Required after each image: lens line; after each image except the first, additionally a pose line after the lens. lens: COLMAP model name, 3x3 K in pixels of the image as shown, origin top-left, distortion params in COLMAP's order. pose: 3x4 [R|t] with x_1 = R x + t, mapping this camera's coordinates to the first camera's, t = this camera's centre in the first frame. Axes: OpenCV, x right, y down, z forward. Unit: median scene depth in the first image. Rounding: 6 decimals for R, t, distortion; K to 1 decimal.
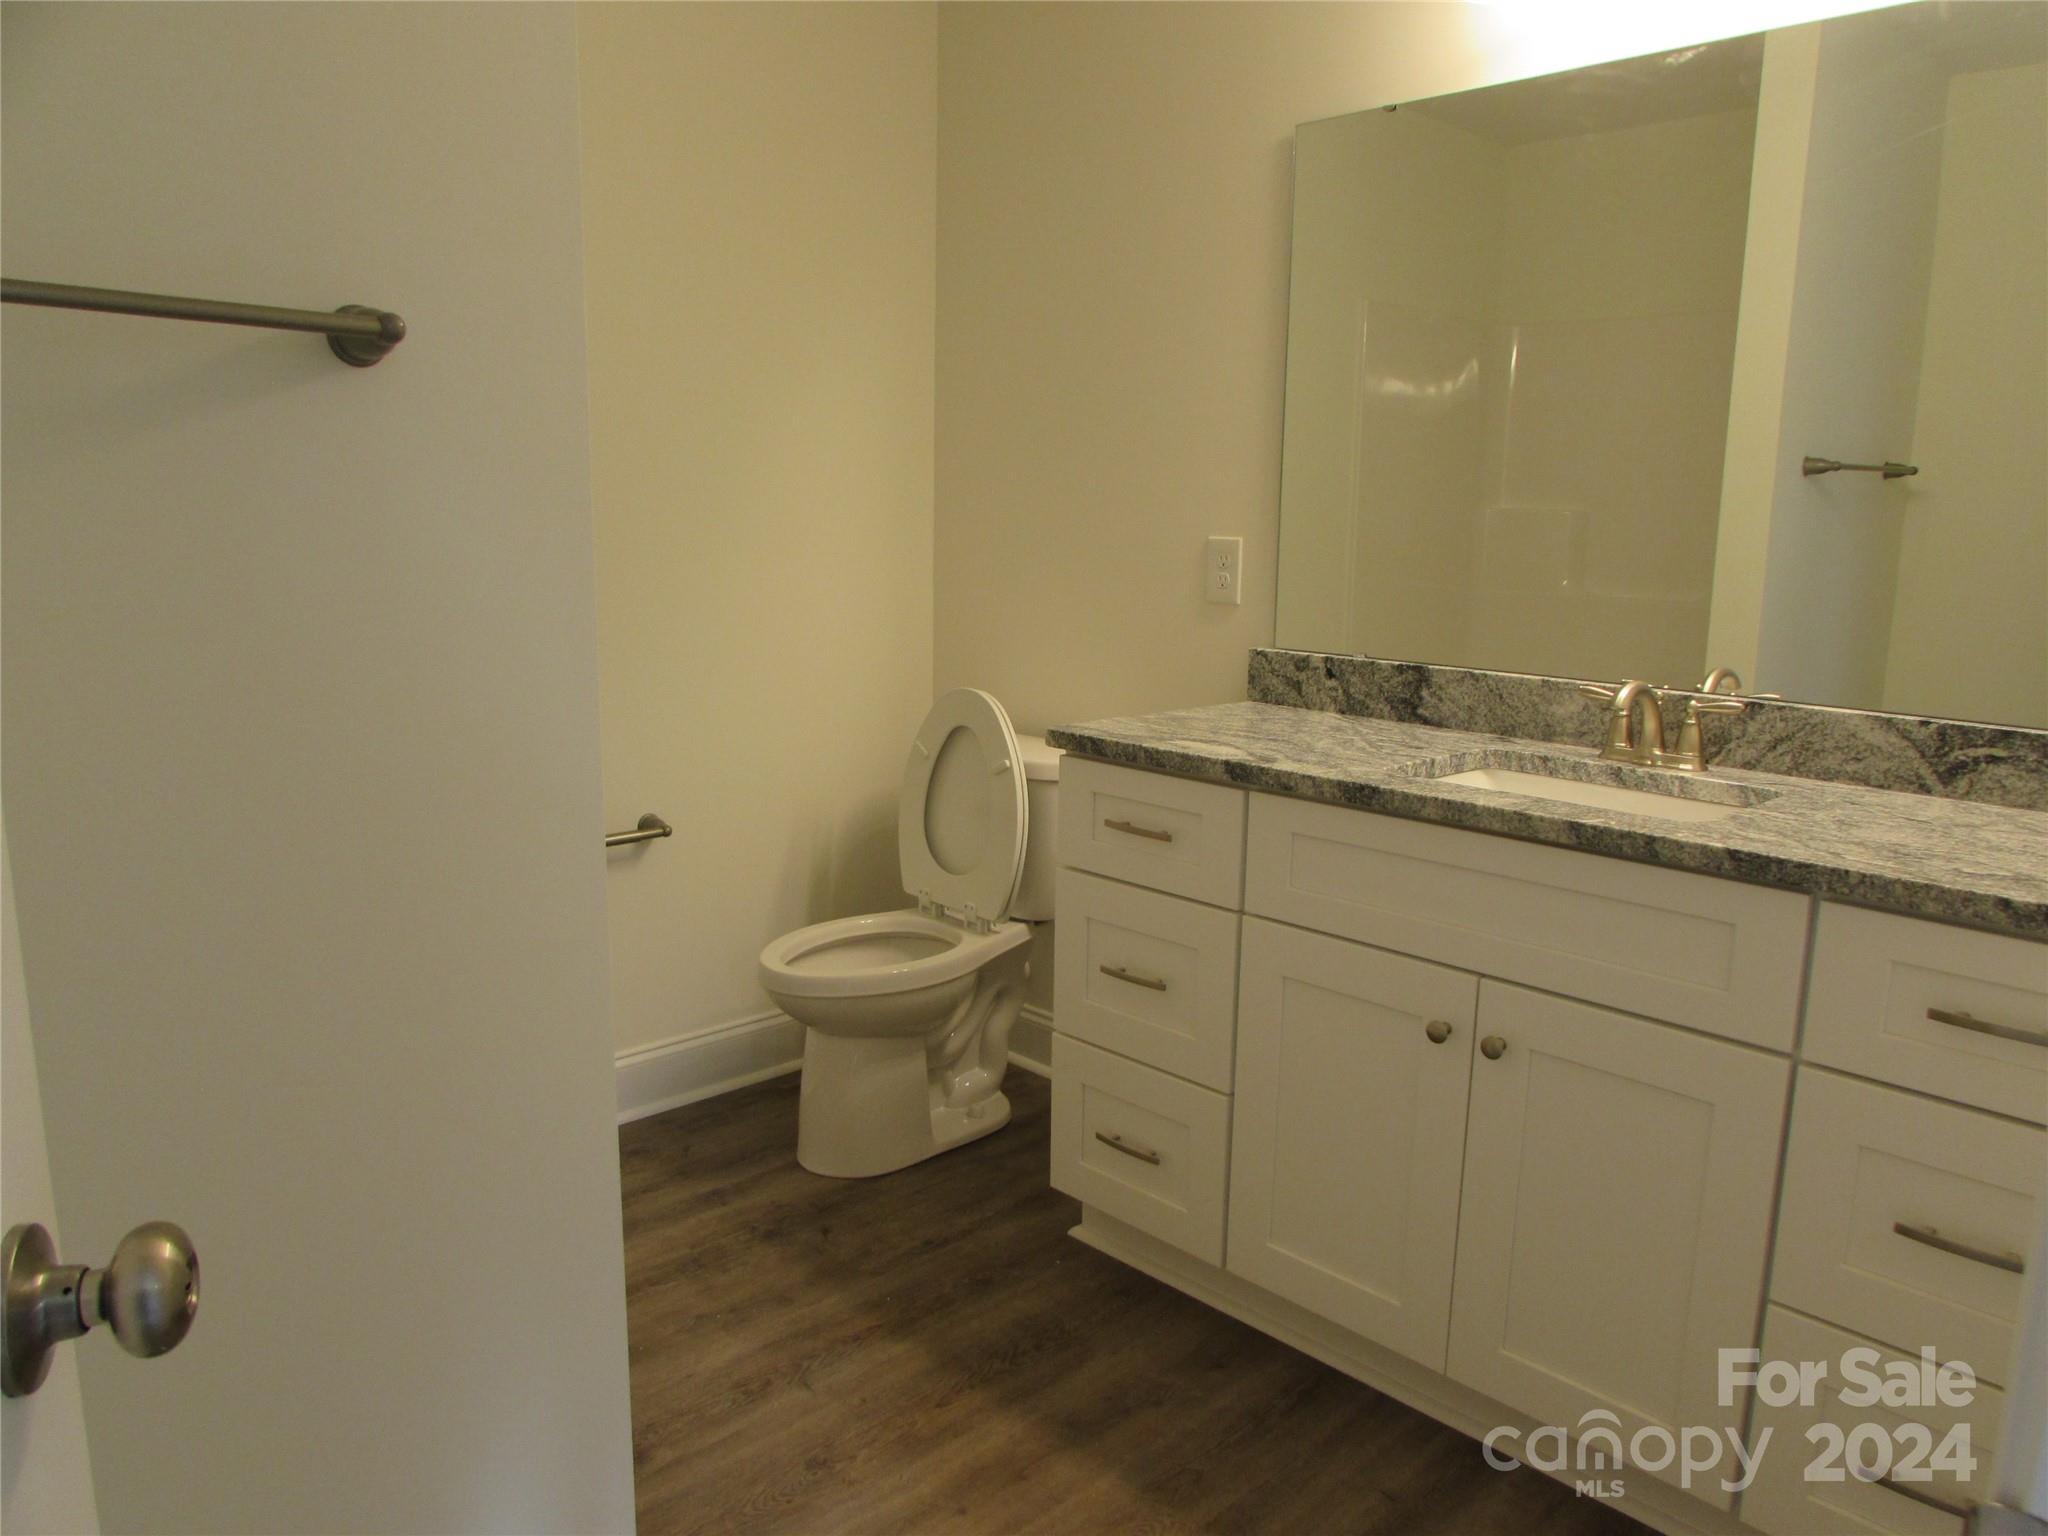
lens RADIAL K [[1438.7, 0, 1031.3], [0, 1438.7, 763.9], [0, 0, 1]] dist [-0.046349, 0.021167]
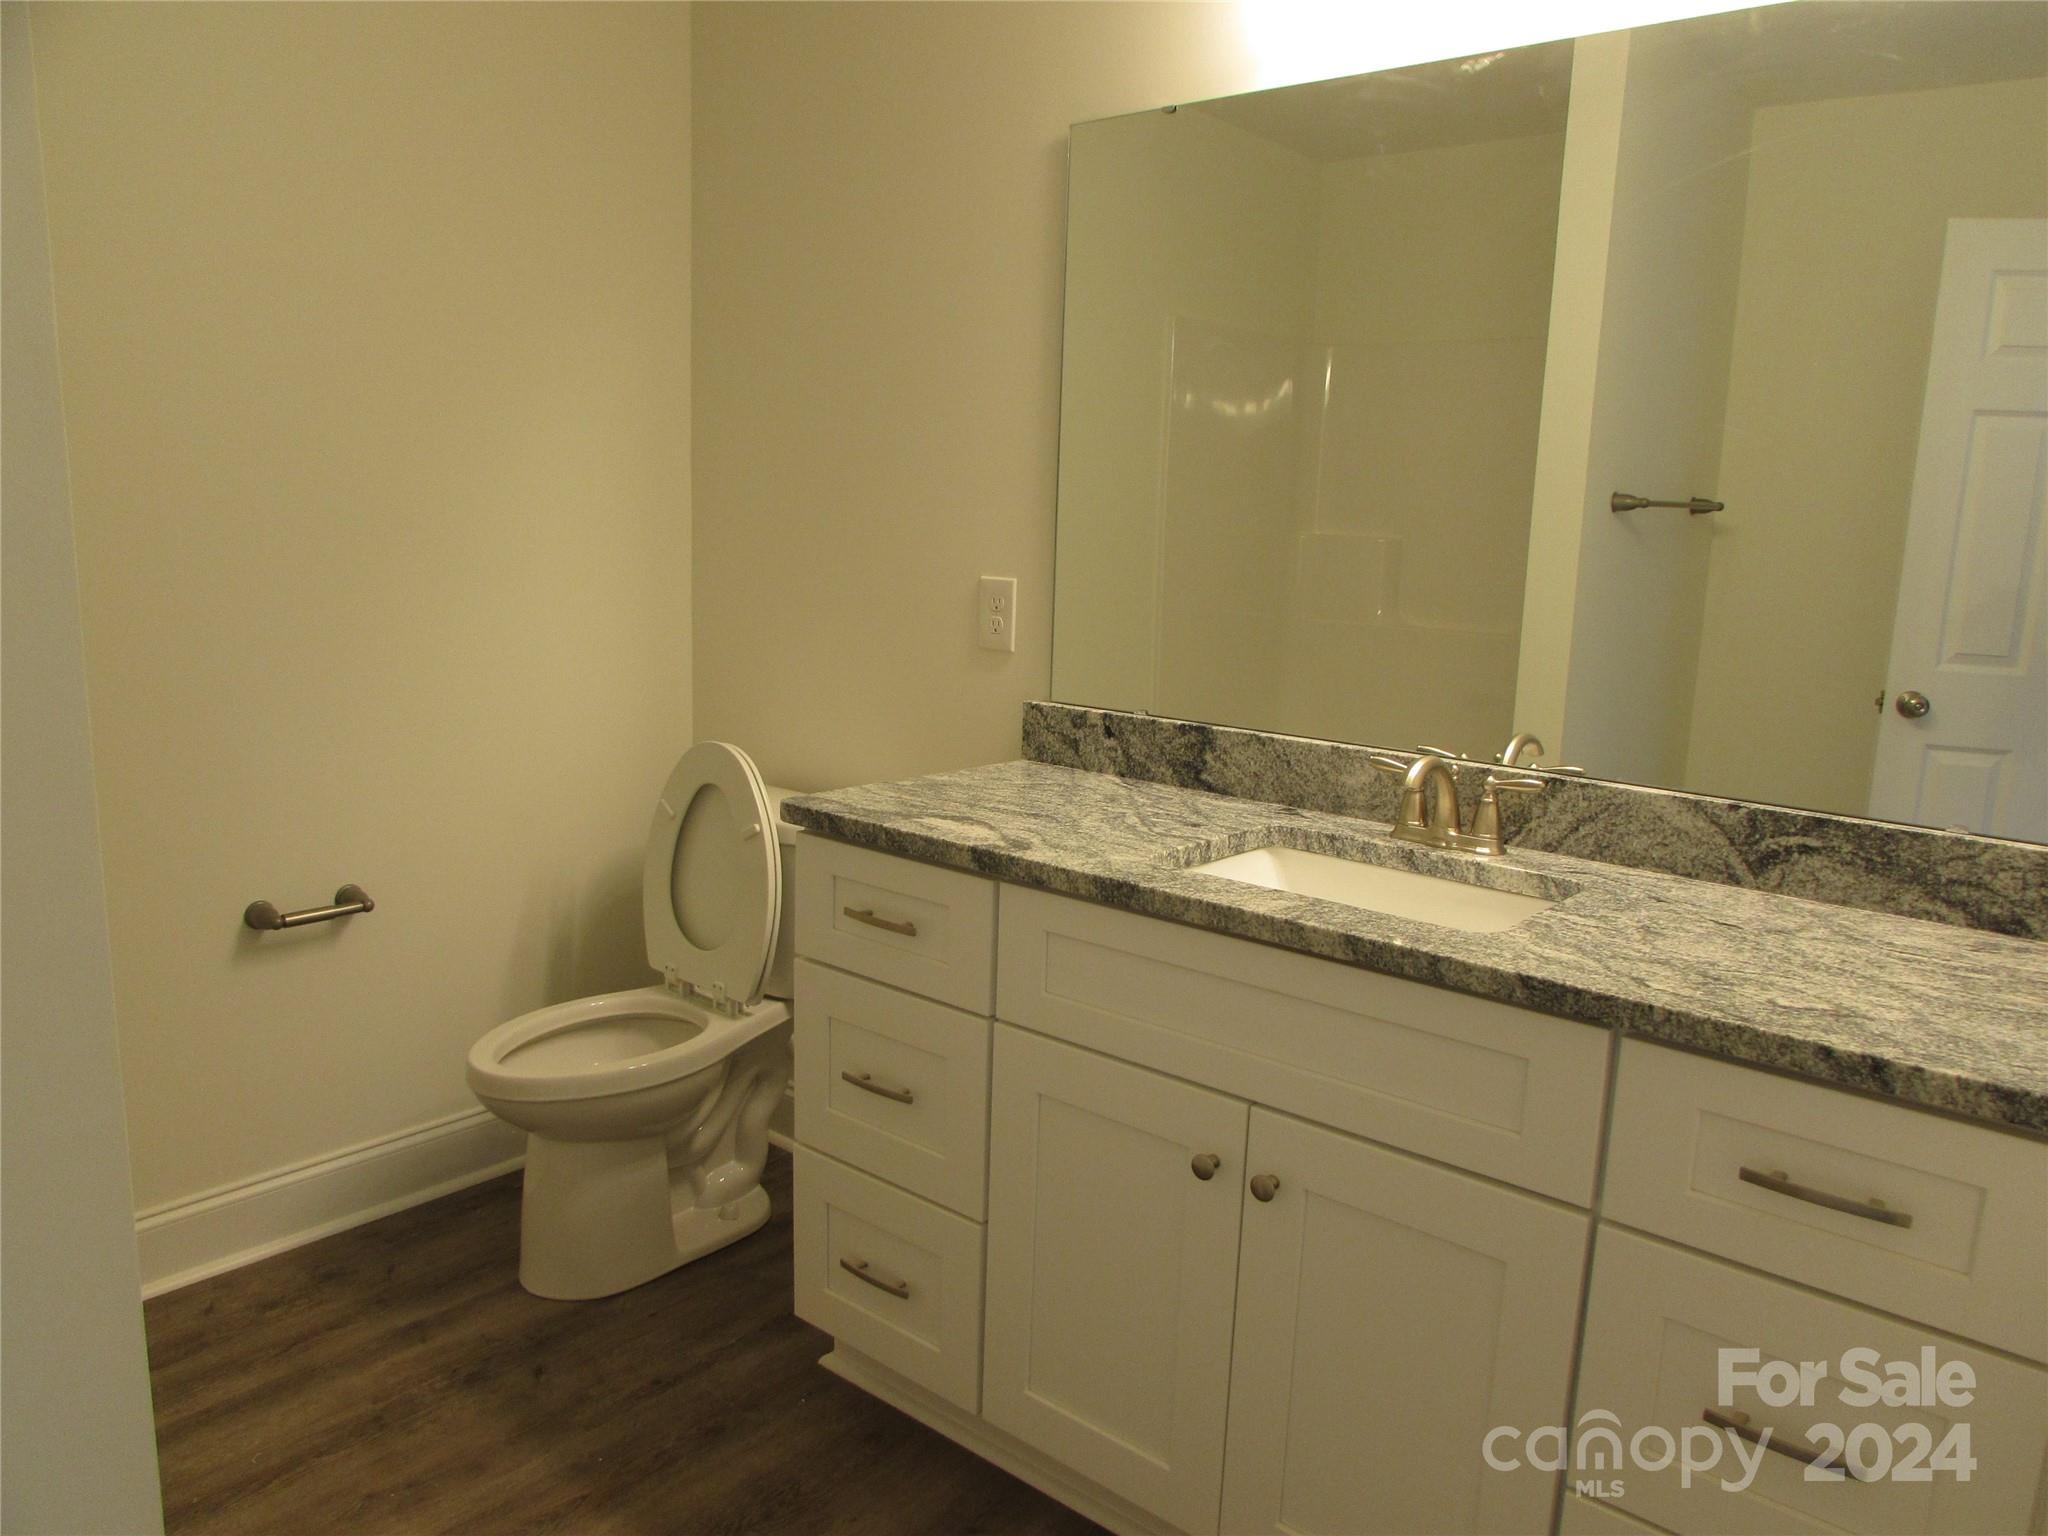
lens RADIAL K [[1438.7, 0, 1031.3], [0, 1438.7, 763.9], [0, 0, 1]] dist [-0.046349, 0.021167]
pose [[0.994244, -0.002787, 0.107102, 0.071038], [0.003017, 0.999993, -0.001990, -0.046756], [-0.107096, 0.002302, 0.994246, 0.117819]]
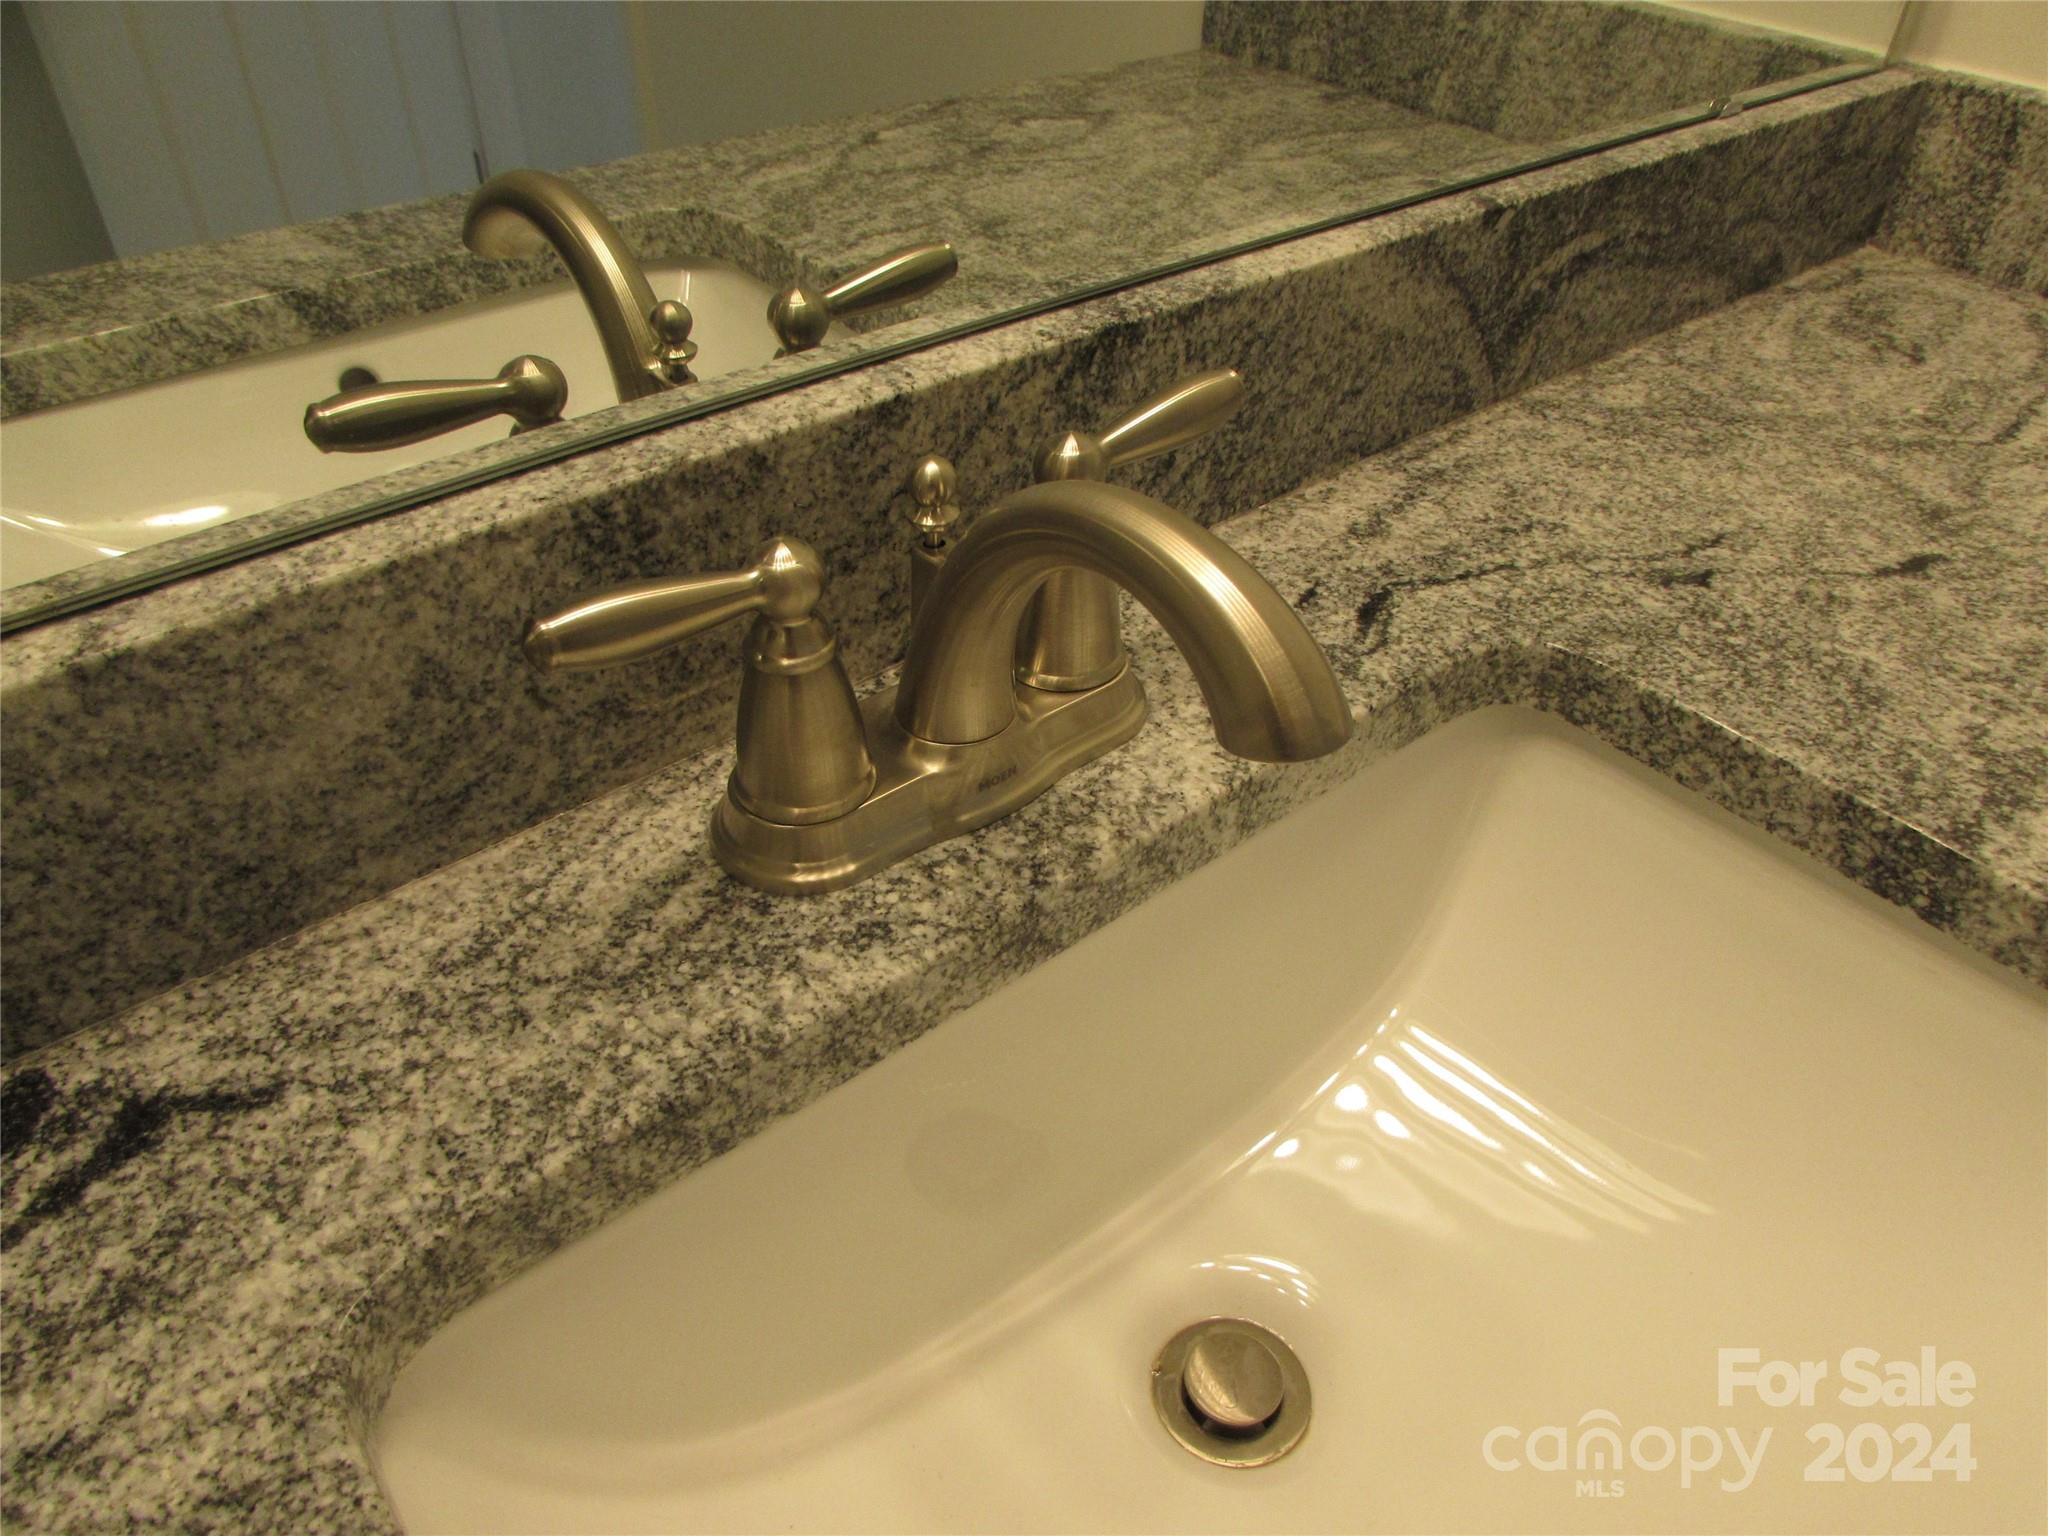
lens RADIAL K [[1438.7, 0, 1031.3], [0, 1438.7, 763.9], [0, 0, 1]] dist [-0.046349, 0.021167]
pose [[0.064770, -0.642671, 0.763400, 0.250520], [0.151441, 0.762476, 0.629044, -0.127560], [-0.986342, 0.074867, 0.146712, 0.890450]]
